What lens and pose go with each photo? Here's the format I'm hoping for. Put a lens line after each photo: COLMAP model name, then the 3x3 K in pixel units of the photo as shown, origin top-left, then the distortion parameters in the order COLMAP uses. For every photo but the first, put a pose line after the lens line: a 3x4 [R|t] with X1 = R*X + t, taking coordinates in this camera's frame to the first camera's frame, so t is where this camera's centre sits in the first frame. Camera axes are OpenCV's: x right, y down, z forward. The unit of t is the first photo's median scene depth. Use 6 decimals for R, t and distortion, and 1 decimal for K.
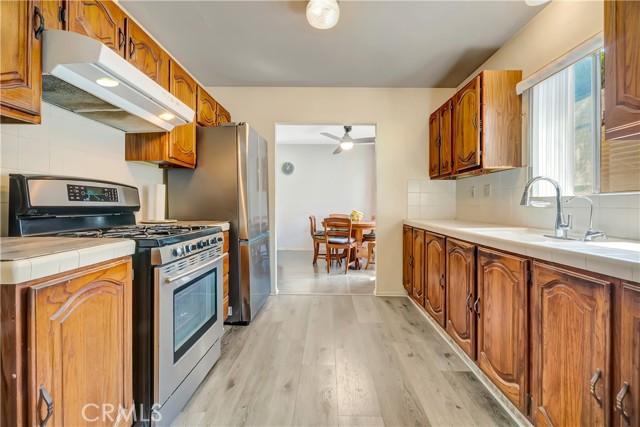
lens RADIAL K [[293.9, 0, 320.3], [0, 293.9, 208.7], [0, 0, 1]] dist [0.012234, -0.000236]
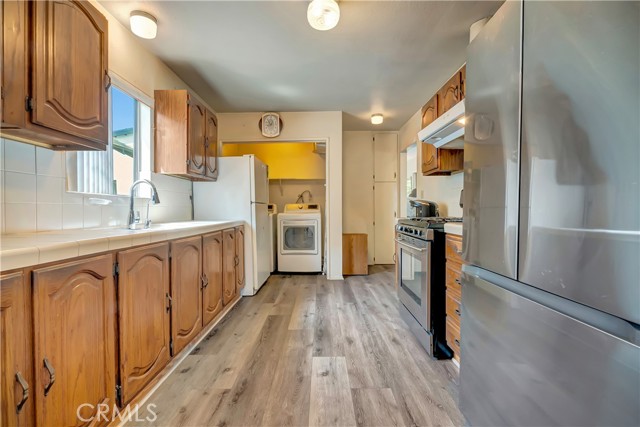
lens RADIAL K [[293.9, 0, 320.0], [0, 293.9, 213.8], [0, 0, 1]] dist [0.012234, -0.000236]
pose [[-0.999683, 0.008583, -0.023677, 0.048941], [0.008178, 0.999819, 0.017173, 0.014933], [0.023820, 0.016974, -0.999572, 2.216915]]
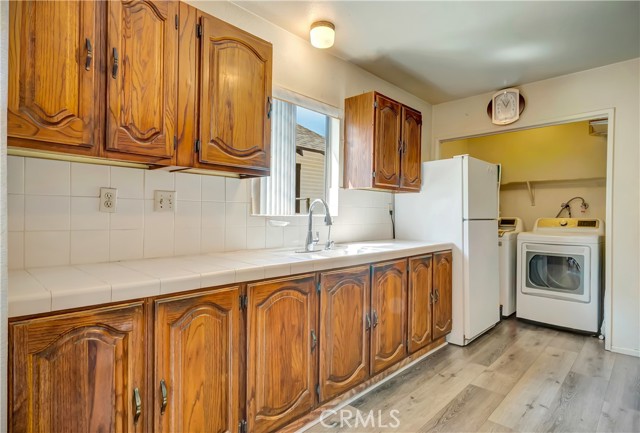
lens RADIAL K [[348.6, 0, 319.2], [0, 348.6, 217.2], [0, 0, 1]] dist [-0.001288, 0.001119]
pose [[-0.743799, -0.010534, 0.668320, -0.156730], [-0.006173, 0.999941, 0.008891, -0.052243], [-0.668375, 0.002488, -0.743821, 1.989330]]
